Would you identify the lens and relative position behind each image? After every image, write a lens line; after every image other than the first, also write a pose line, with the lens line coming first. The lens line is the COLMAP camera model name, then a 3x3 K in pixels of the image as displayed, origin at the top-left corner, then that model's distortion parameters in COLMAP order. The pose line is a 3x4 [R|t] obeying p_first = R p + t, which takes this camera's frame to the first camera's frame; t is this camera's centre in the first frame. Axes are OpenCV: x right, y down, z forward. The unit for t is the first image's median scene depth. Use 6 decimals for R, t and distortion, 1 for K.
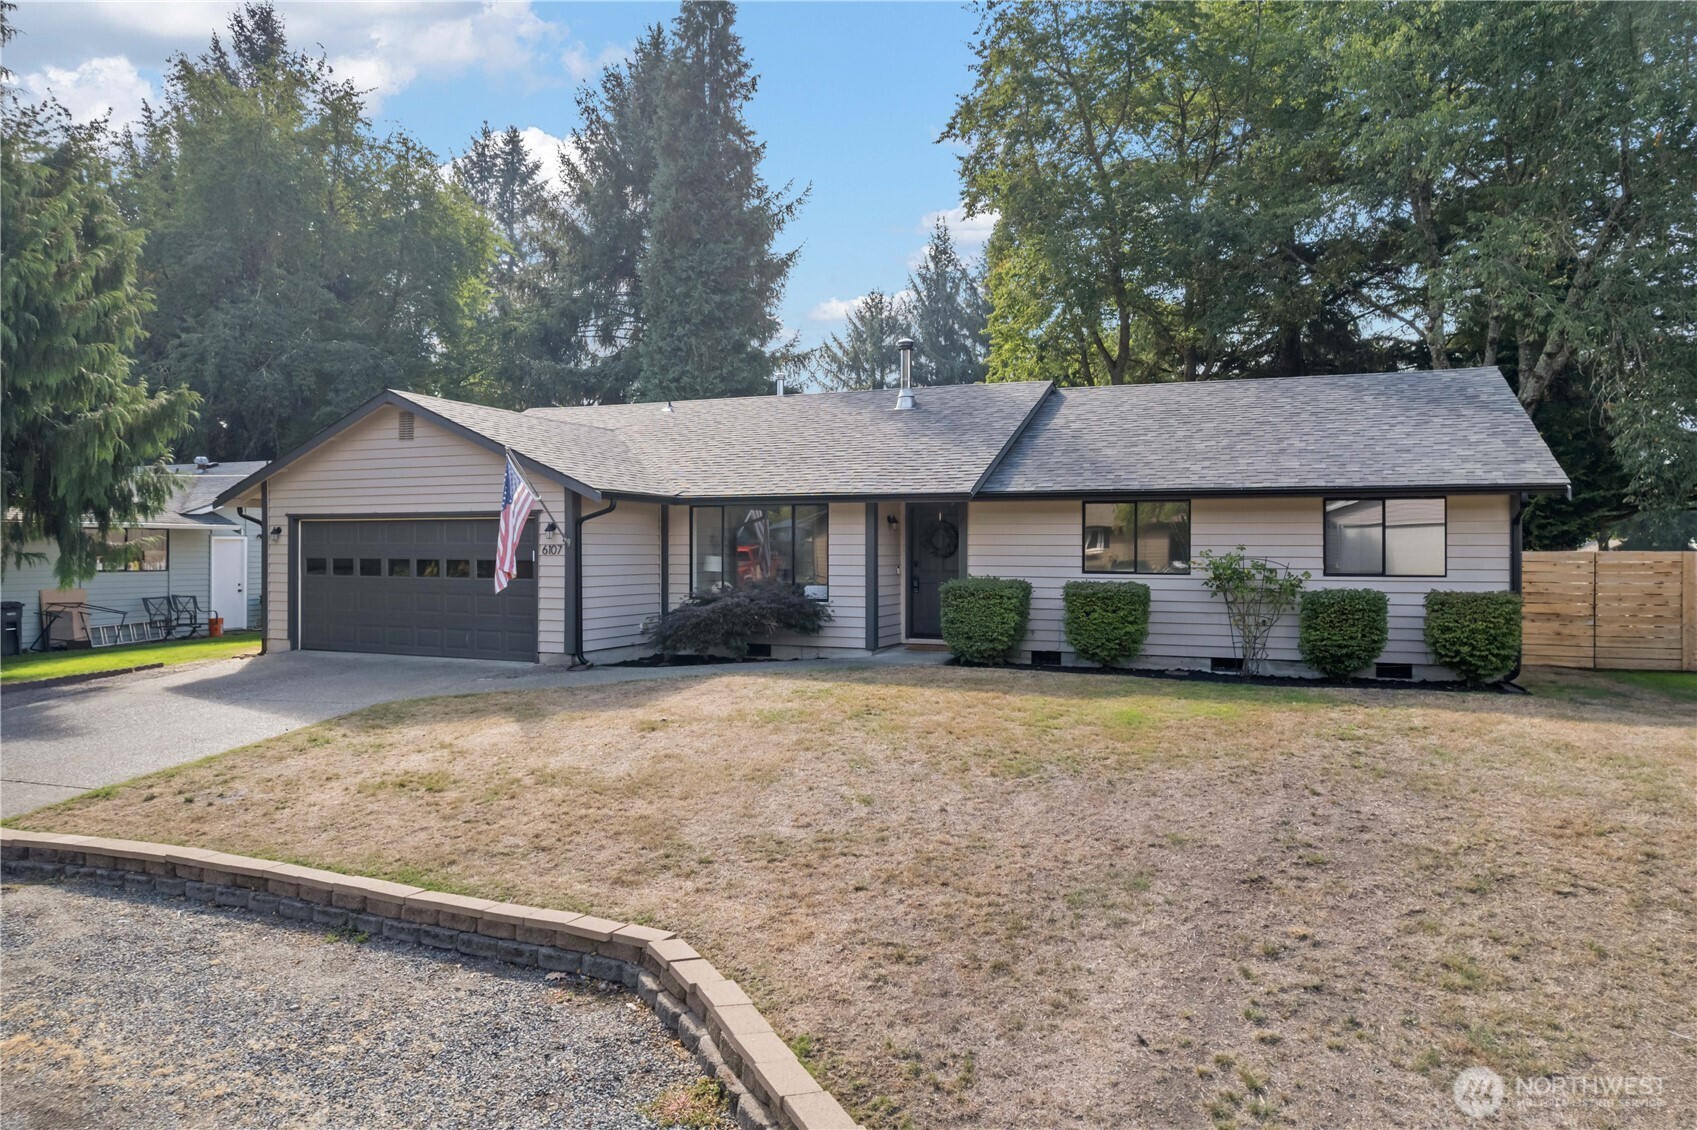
lens RADIAL K [[1073.4, 0, 848.8], [0, 1073.4, 561.1], [0, 0, 1]] dist [-0.024664, 0.010264]
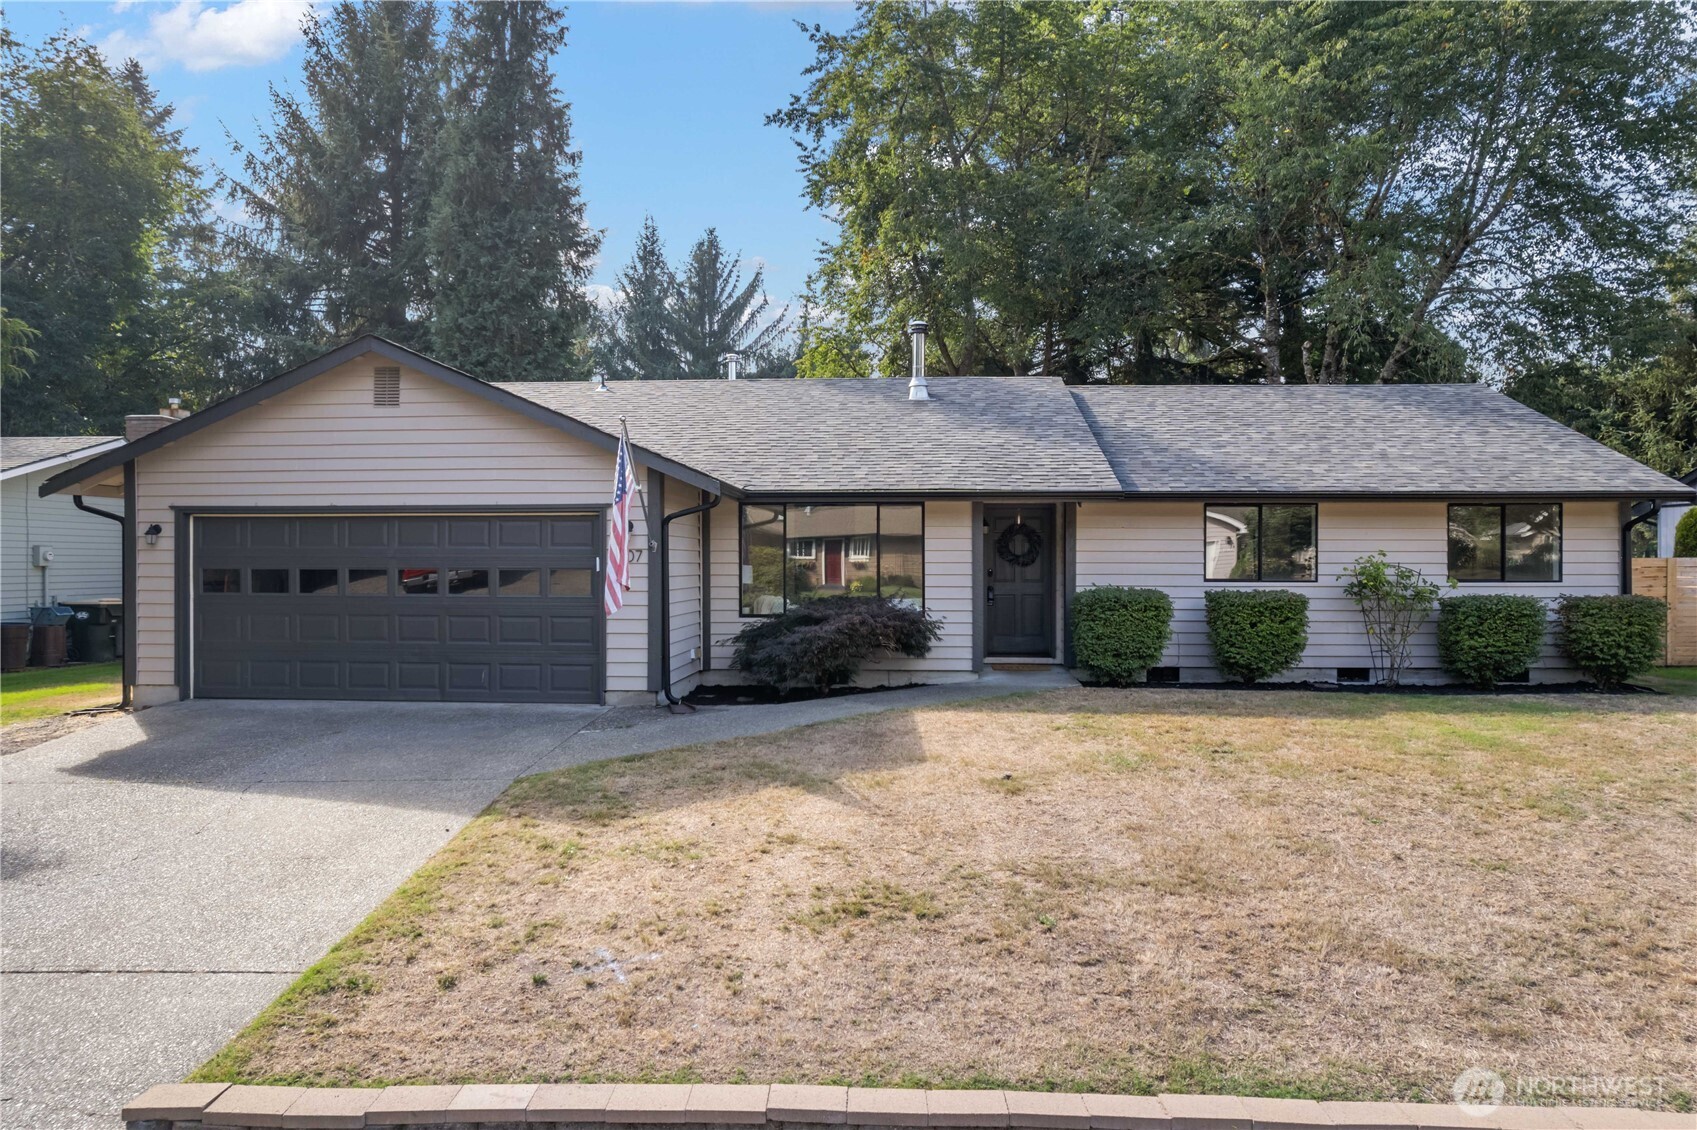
lens RADIAL K [[1073.4, 0, 849.5], [0, 1073.4, 566.5], [0, 0, 1]] dist [-0.024664, 0.010264]
pose [[0.948028, -0.003080, 0.318173, -0.357480], [0.005312, 0.999967, -0.006146, 0.002351], [-0.318144, 0.007517, 0.948013, 0.215313]]
